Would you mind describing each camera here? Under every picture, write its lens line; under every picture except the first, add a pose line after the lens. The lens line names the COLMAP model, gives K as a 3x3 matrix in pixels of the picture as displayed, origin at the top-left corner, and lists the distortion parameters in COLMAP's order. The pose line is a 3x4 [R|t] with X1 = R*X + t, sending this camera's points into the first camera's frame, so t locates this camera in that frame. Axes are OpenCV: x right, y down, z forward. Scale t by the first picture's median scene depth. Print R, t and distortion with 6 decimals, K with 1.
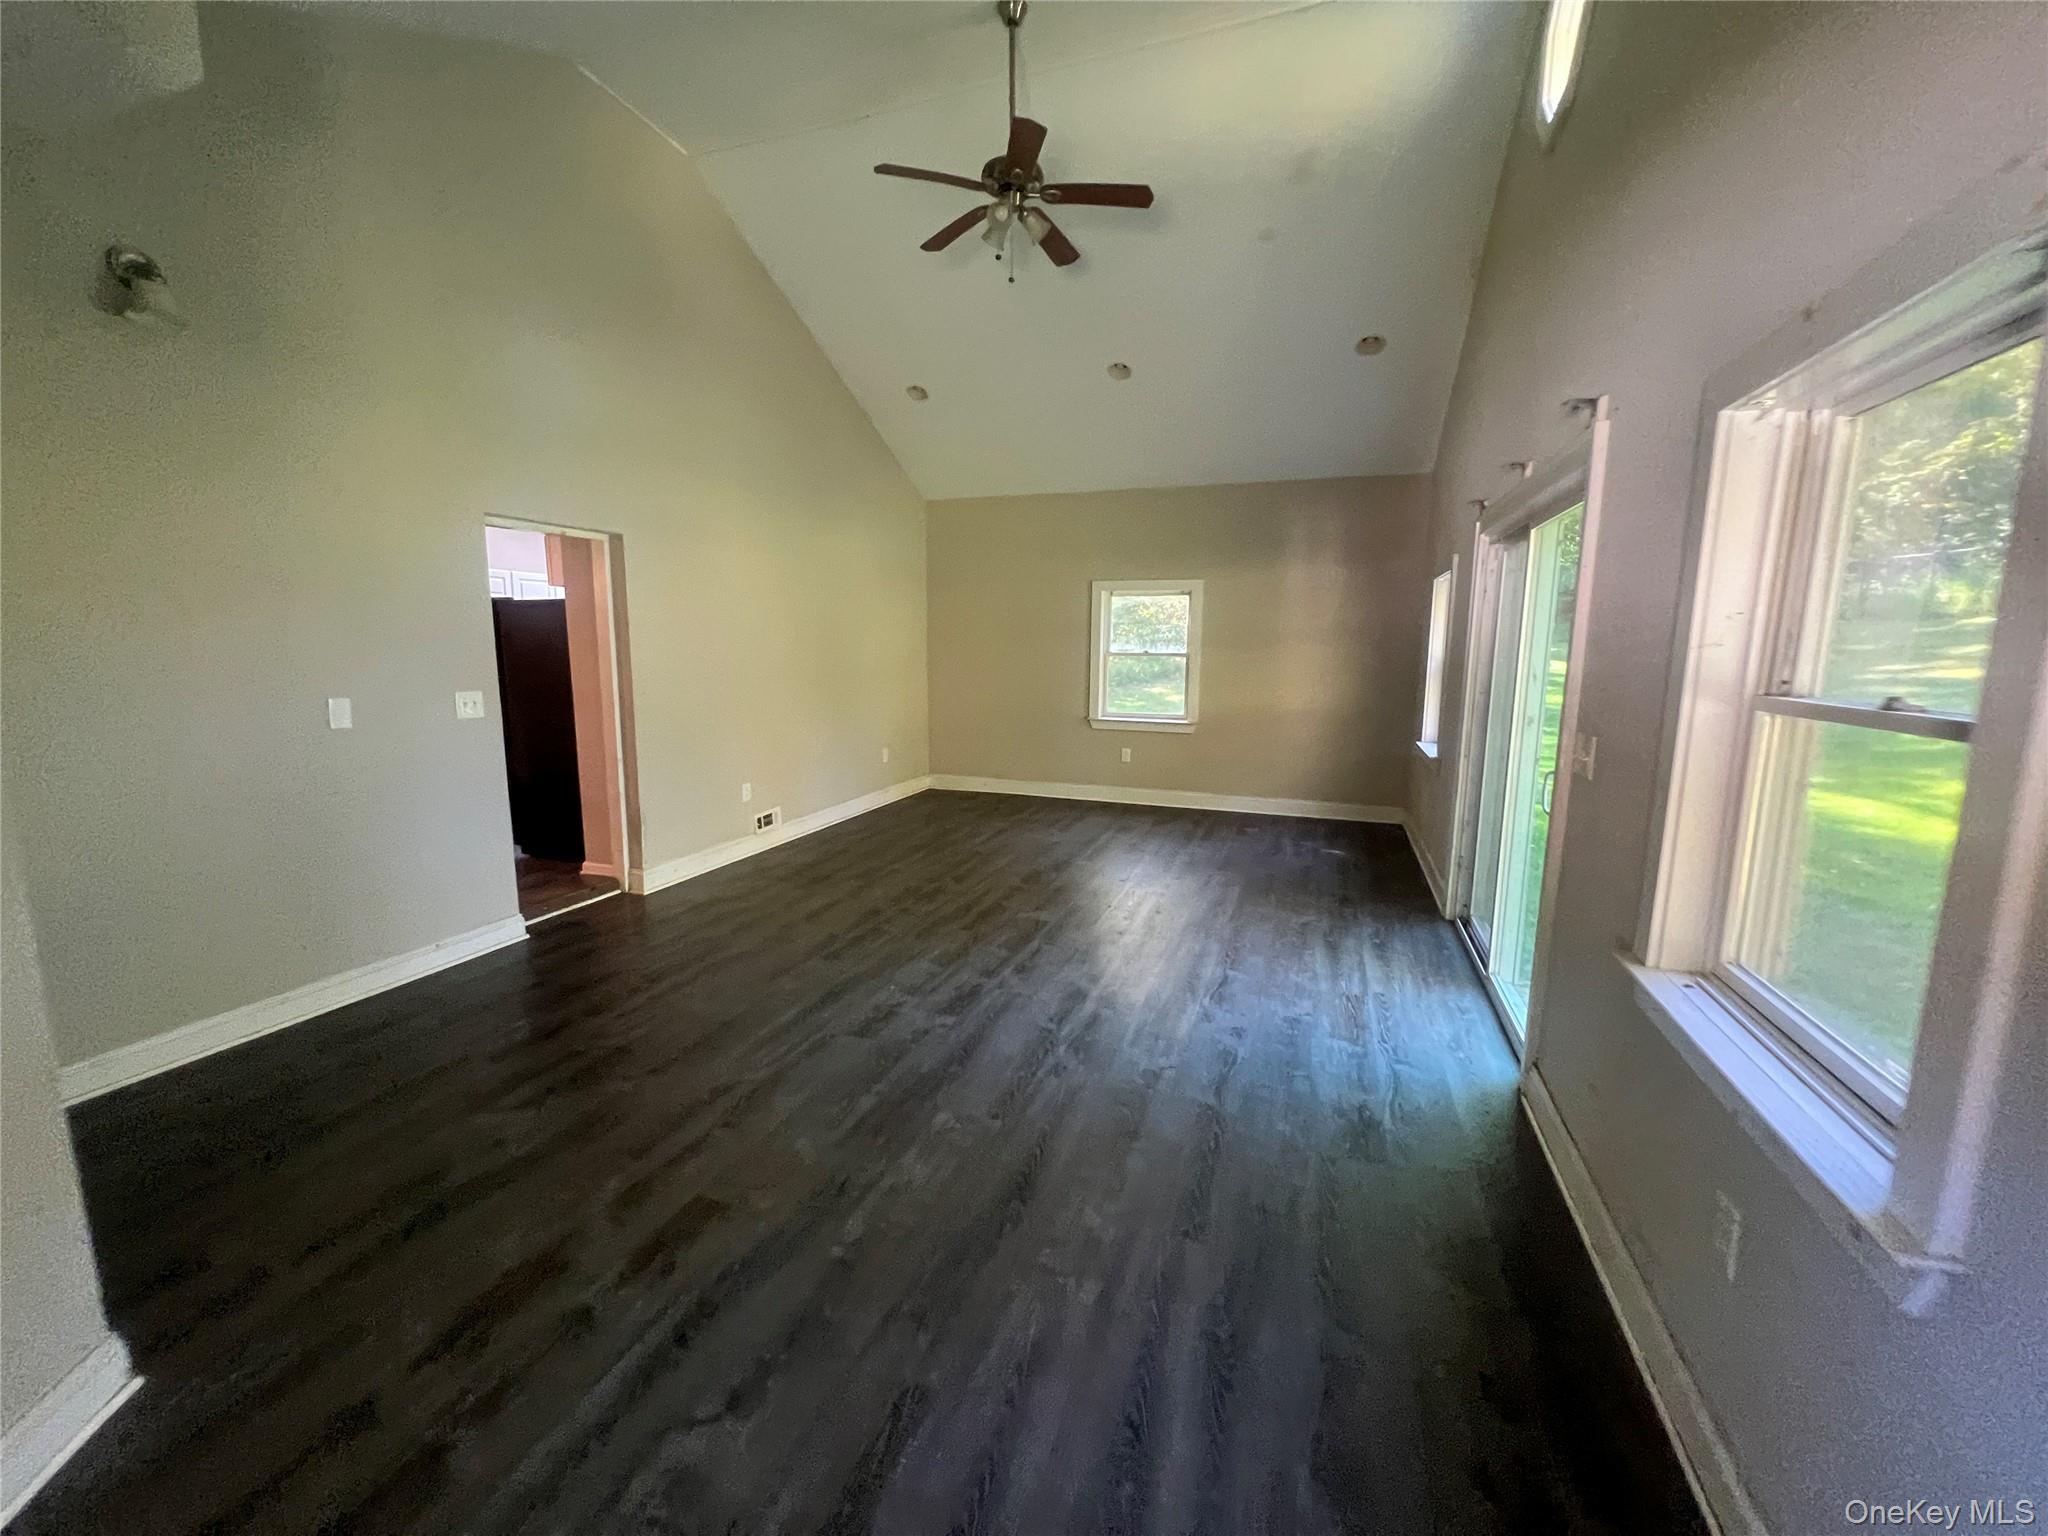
lens RADIAL K [[817.6, 0, 1022.0], [0, 817.6, 764.6], [0, 0, 1]] dist [0.000286, 0.000235]
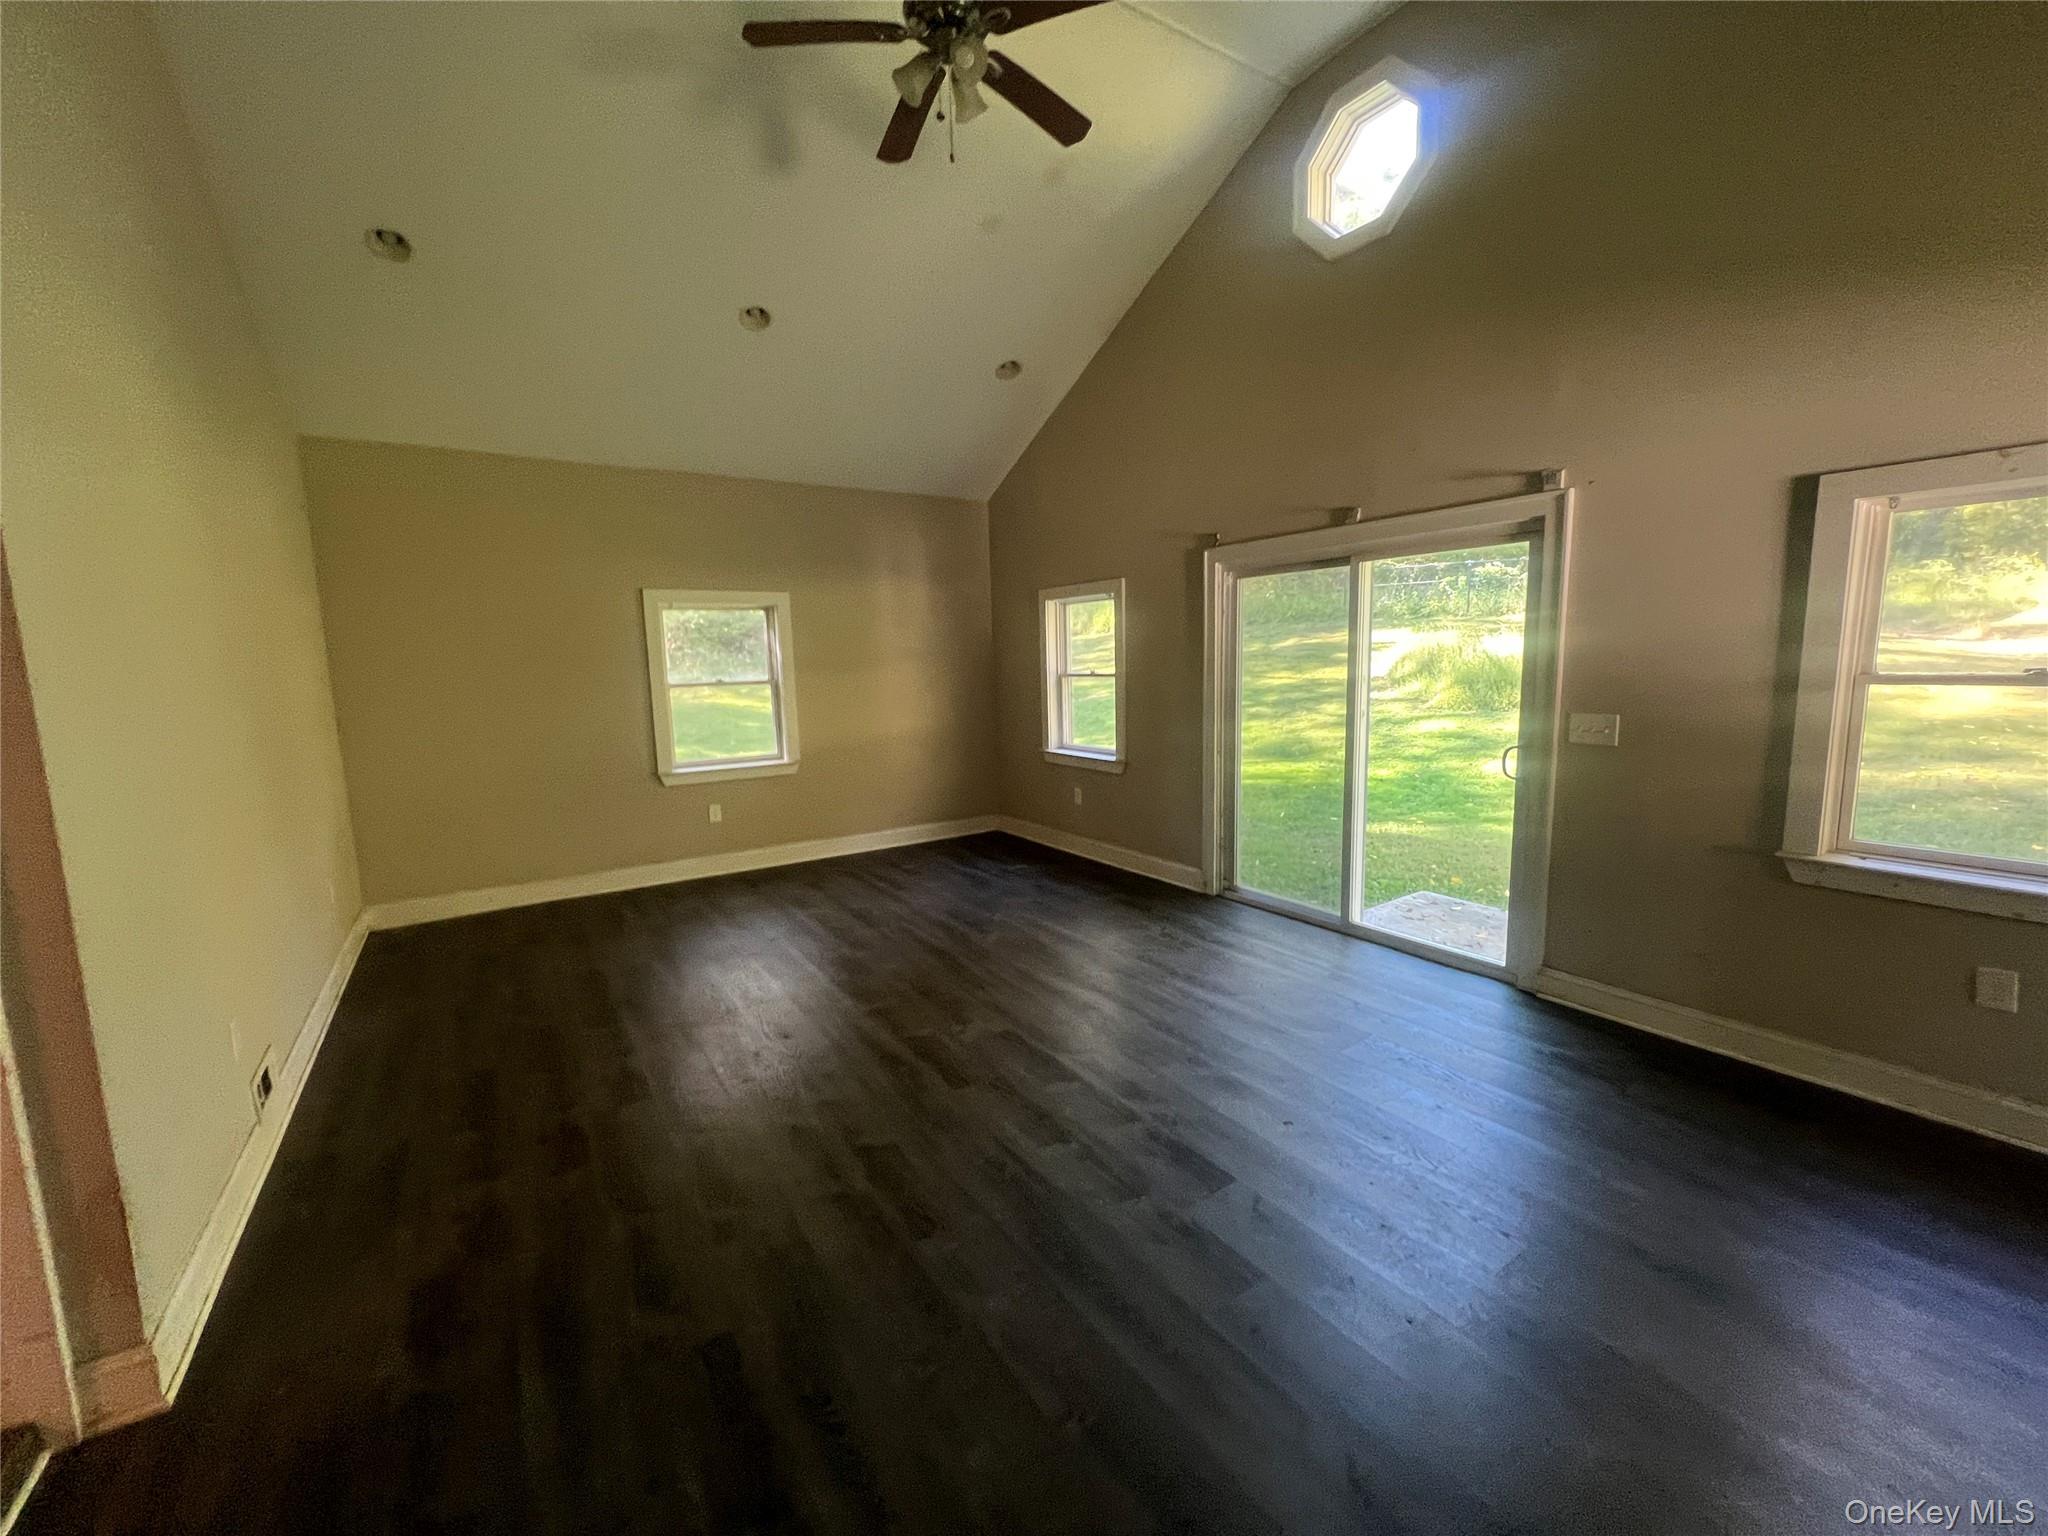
lens RADIAL K [[817.6, 0, 1022.0], [0, 817.6, 764.6], [0, 0, 1]] dist [0.000286, 0.000235]
pose [[0.593681, -0.125215, 0.794899, -0.395898], [0.148808, 0.987866, 0.044472, -0.062183], [-0.790821, 0.091885, 0.605110, 0.376277]]
